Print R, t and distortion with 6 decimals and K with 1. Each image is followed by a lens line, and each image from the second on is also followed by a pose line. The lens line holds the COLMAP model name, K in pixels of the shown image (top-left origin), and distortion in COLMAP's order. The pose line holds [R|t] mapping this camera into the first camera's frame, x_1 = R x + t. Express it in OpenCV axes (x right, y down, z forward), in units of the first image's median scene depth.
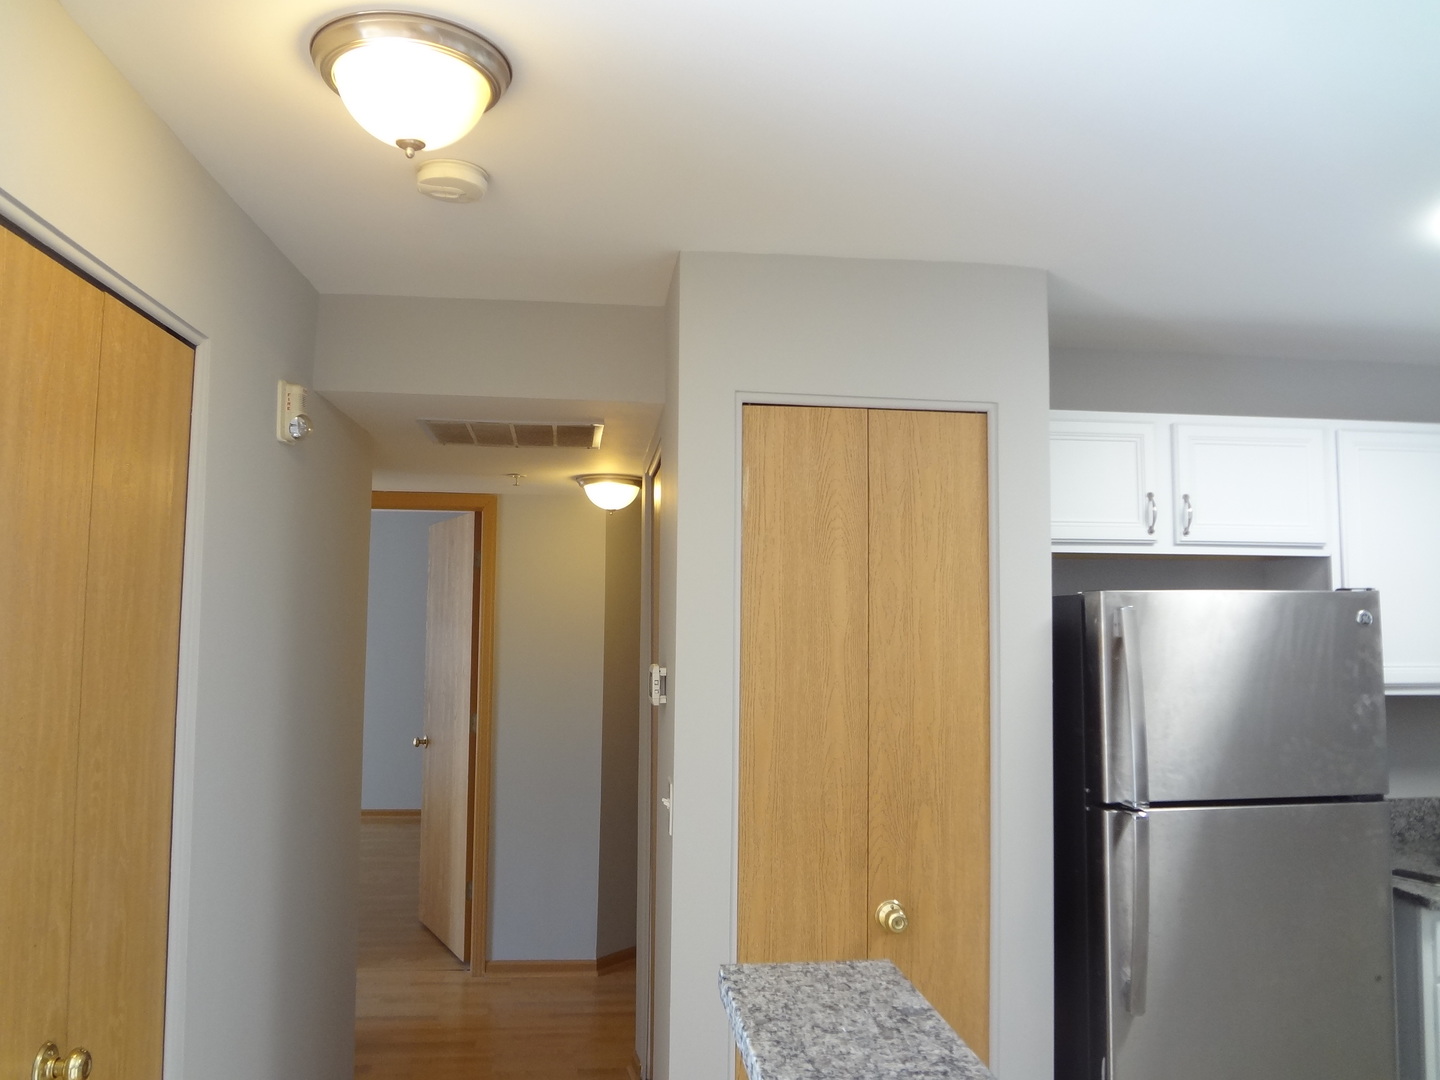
lens RADIAL K [[1067.3, 0, 719.2], [0, 1067.3, 536.0], [0, 0, 1]] dist [-0.059209, 0.018963]
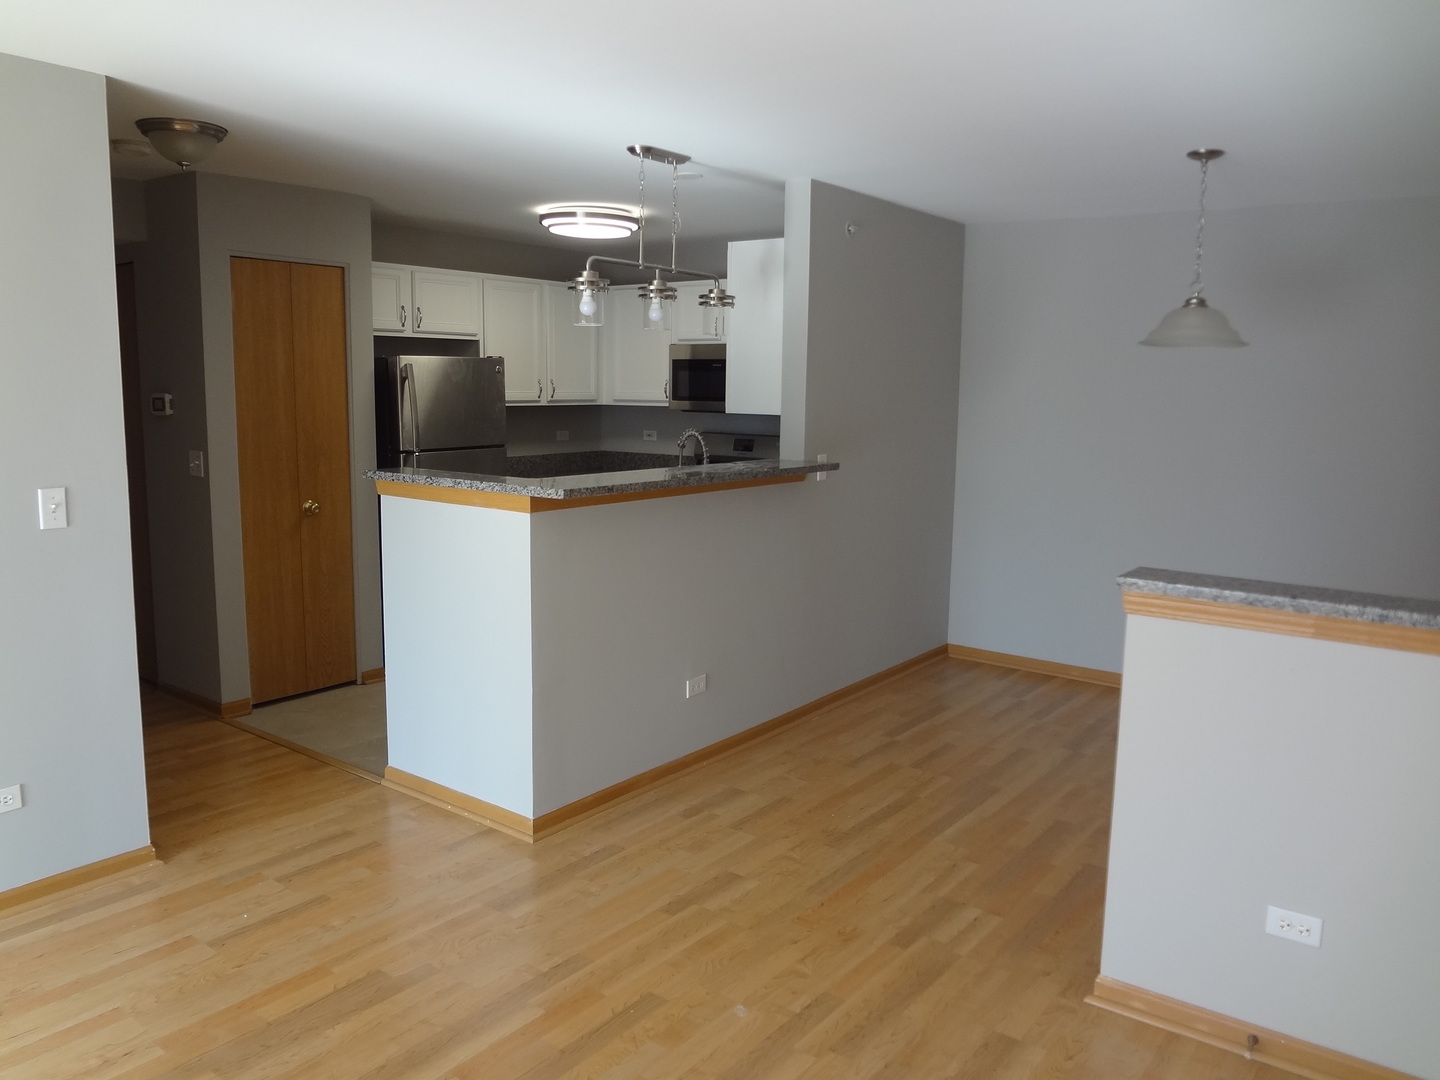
lens RADIAL K [[1067.3, 0, 734.9], [0, 1067.3, 540.2], [0, 0, 1]] dist [-0.059209, 0.018963]
pose [[0.678263, -0.107079, 0.726975, -0.777017], [-0.064409, 0.976854, 0.203978, -0.065971], [-0.731991, -0.185175, 0.655668, -0.992683]]
